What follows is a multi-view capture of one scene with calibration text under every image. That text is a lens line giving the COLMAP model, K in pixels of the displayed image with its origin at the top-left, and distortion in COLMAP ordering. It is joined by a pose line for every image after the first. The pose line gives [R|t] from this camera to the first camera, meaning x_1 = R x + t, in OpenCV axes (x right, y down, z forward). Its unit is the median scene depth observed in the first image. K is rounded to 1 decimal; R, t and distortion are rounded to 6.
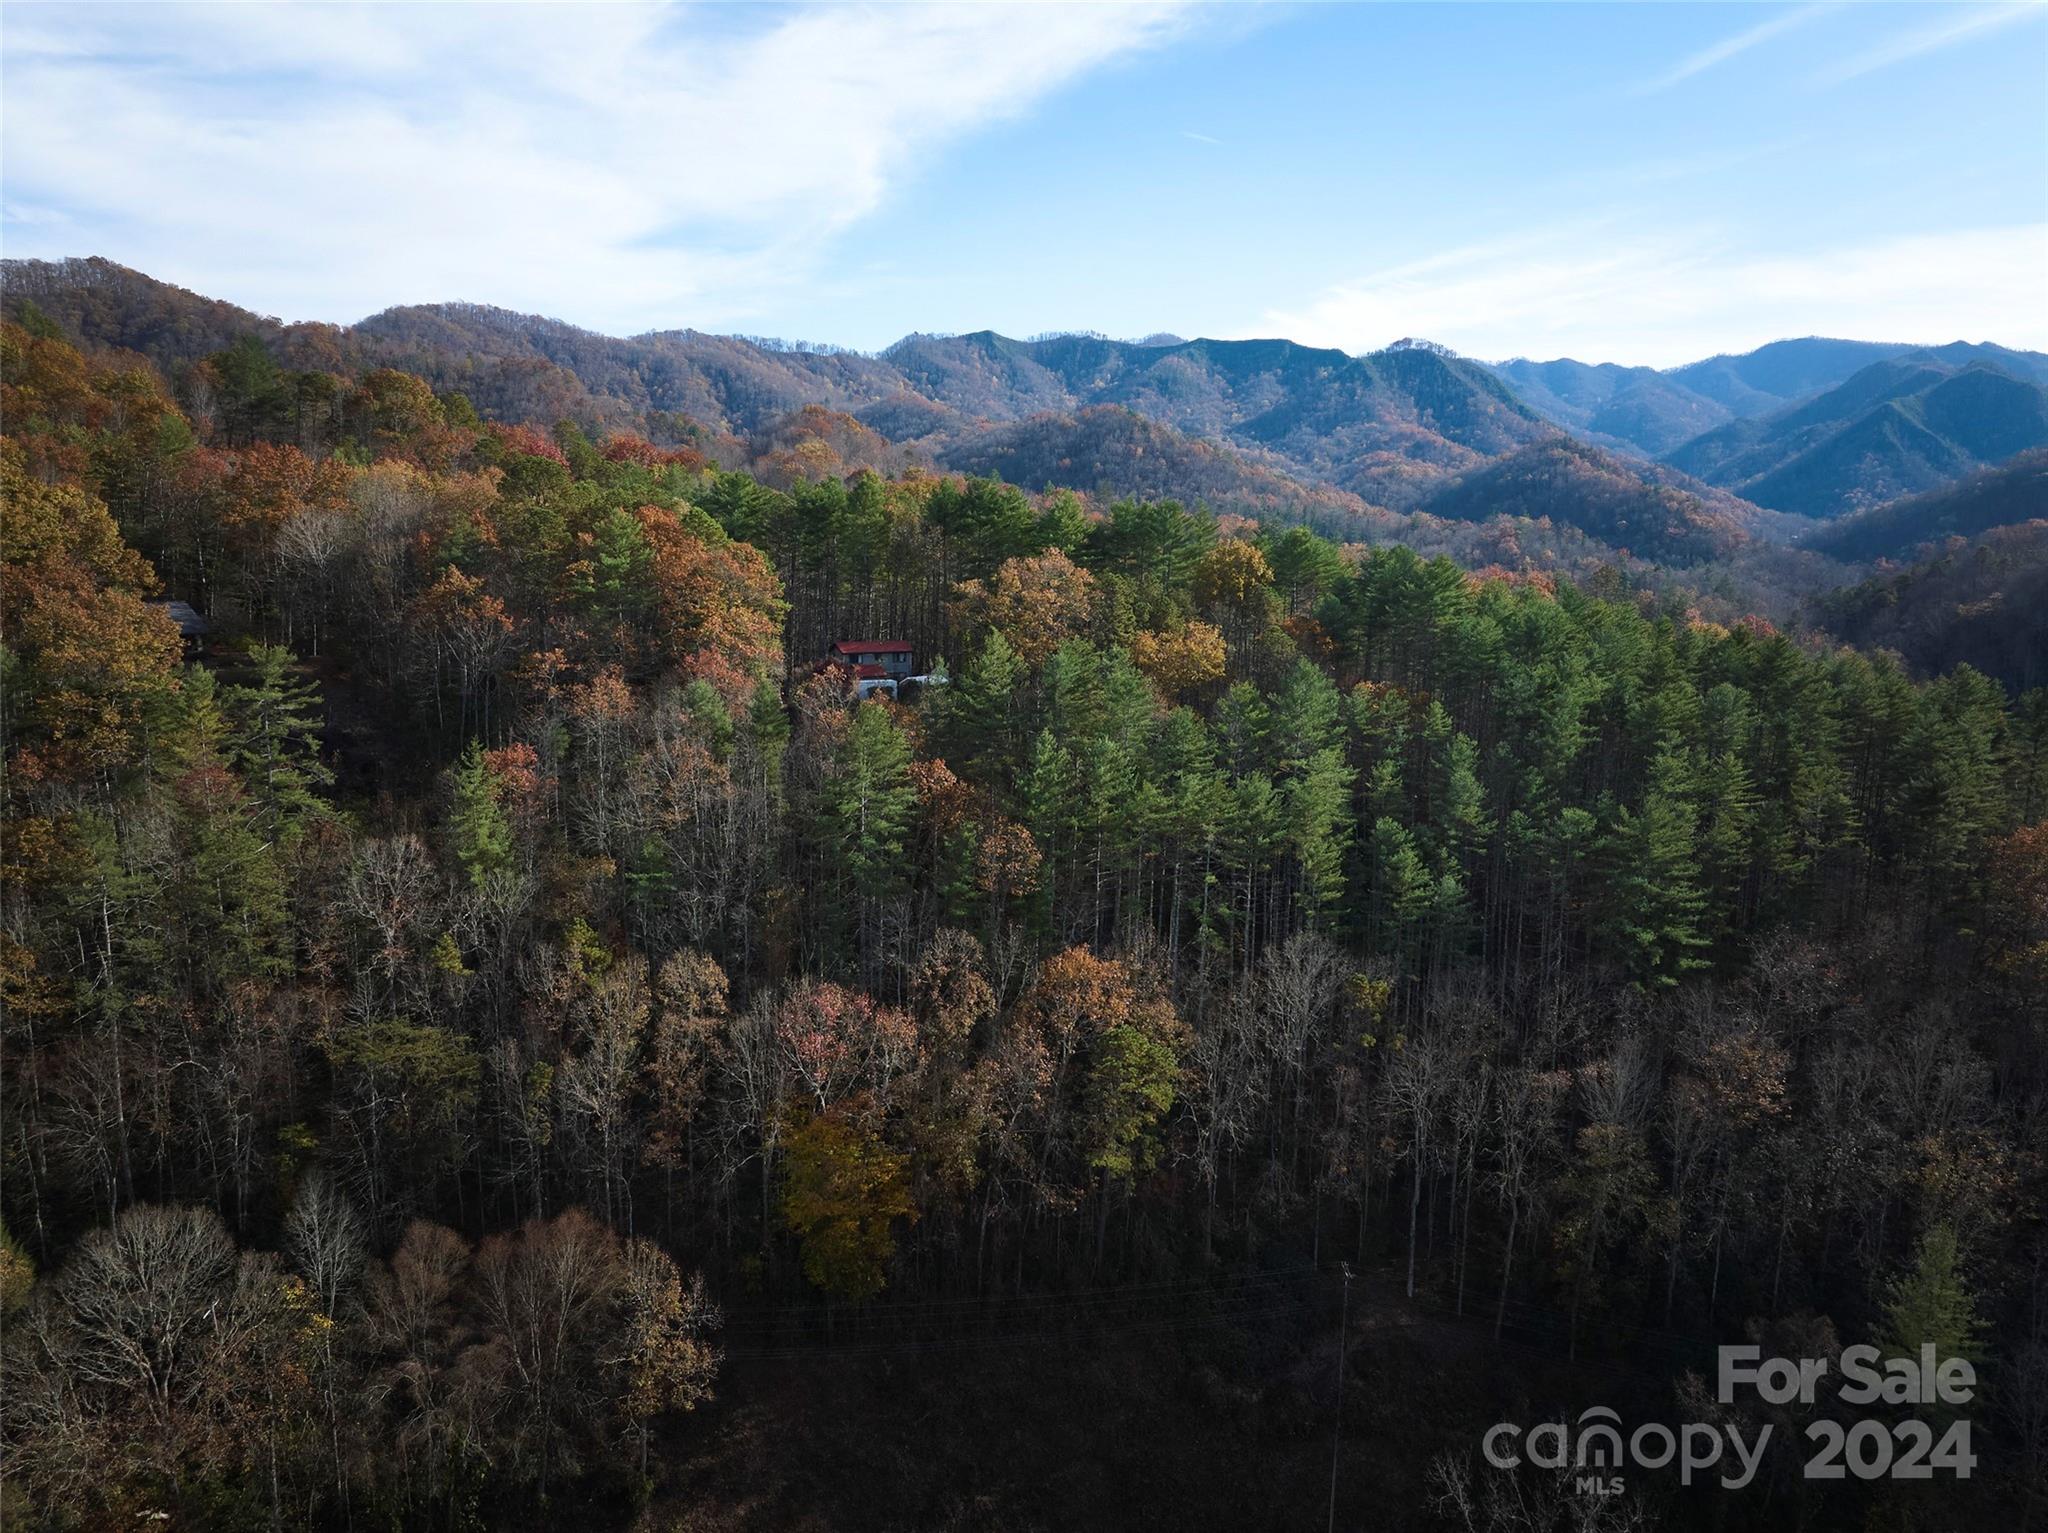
lens RADIAL K [[1477.5, 0, 1018.9], [0, 1477.5, 752.2], [0, 0, 1]] dist [-0.036020, 0.005608]
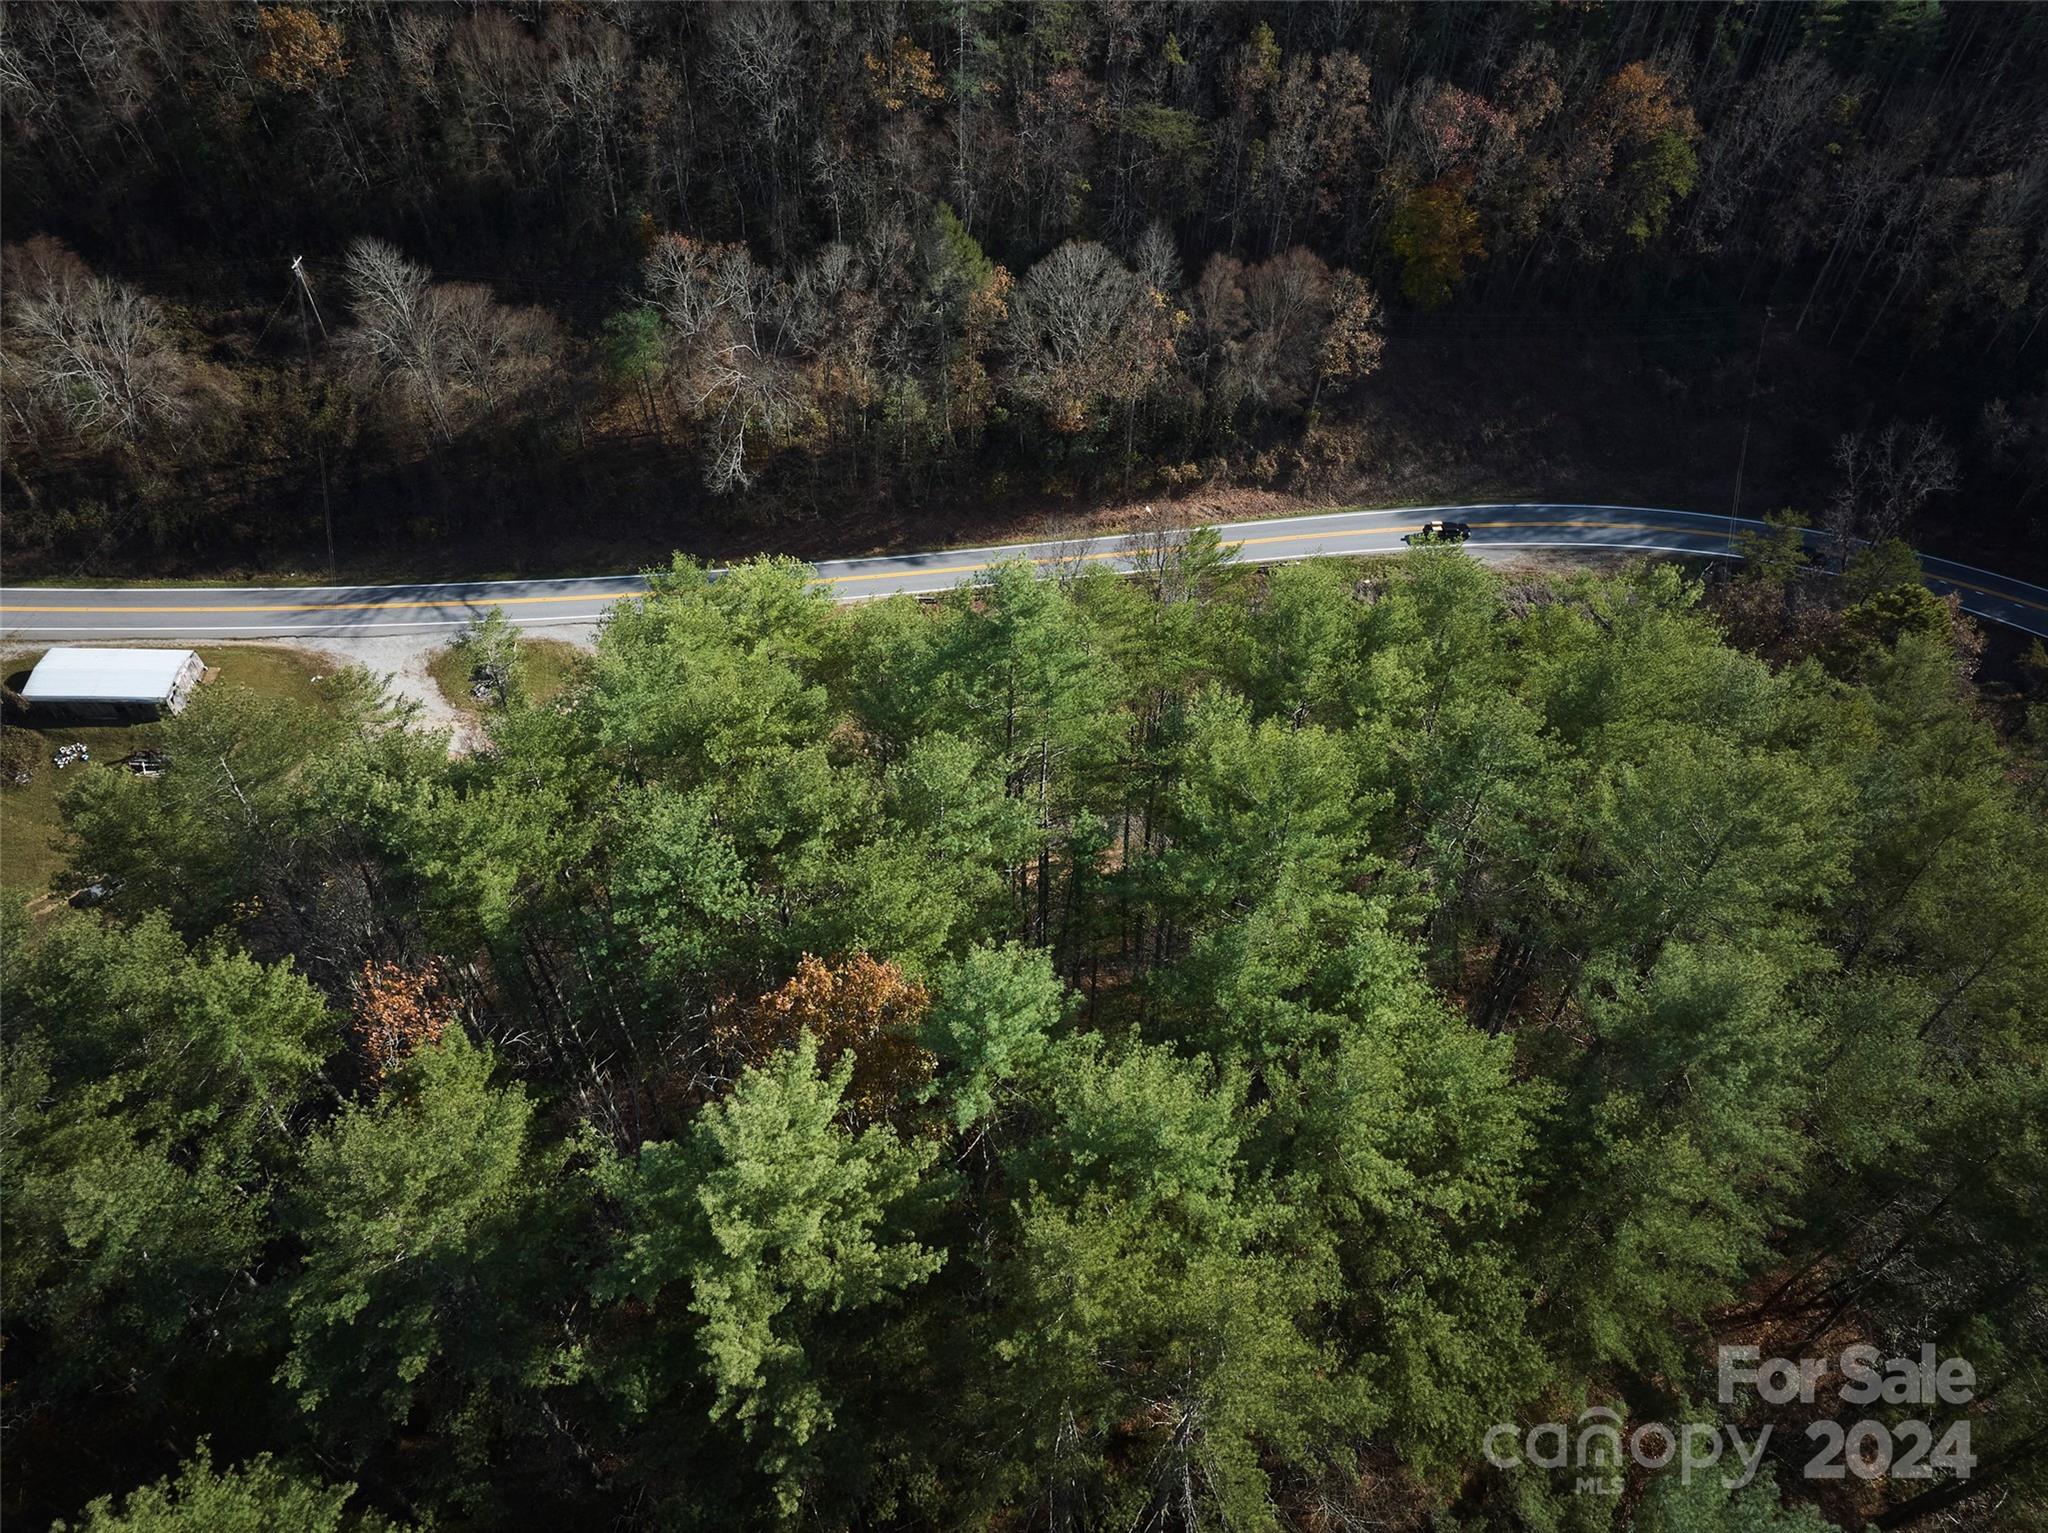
lens RADIAL K [[1477.5, 0, 1042.0], [0, 1477.5, 776.6], [0, 0, 1]] dist [-0.036020, 0.005608]
pose [[0.991146, 0.091057, -0.096635, -0.317202], [-0.007585, 0.765442, 0.643460, -0.225372], [0.132560, -0.637030, 0.759355, -0.501405]]
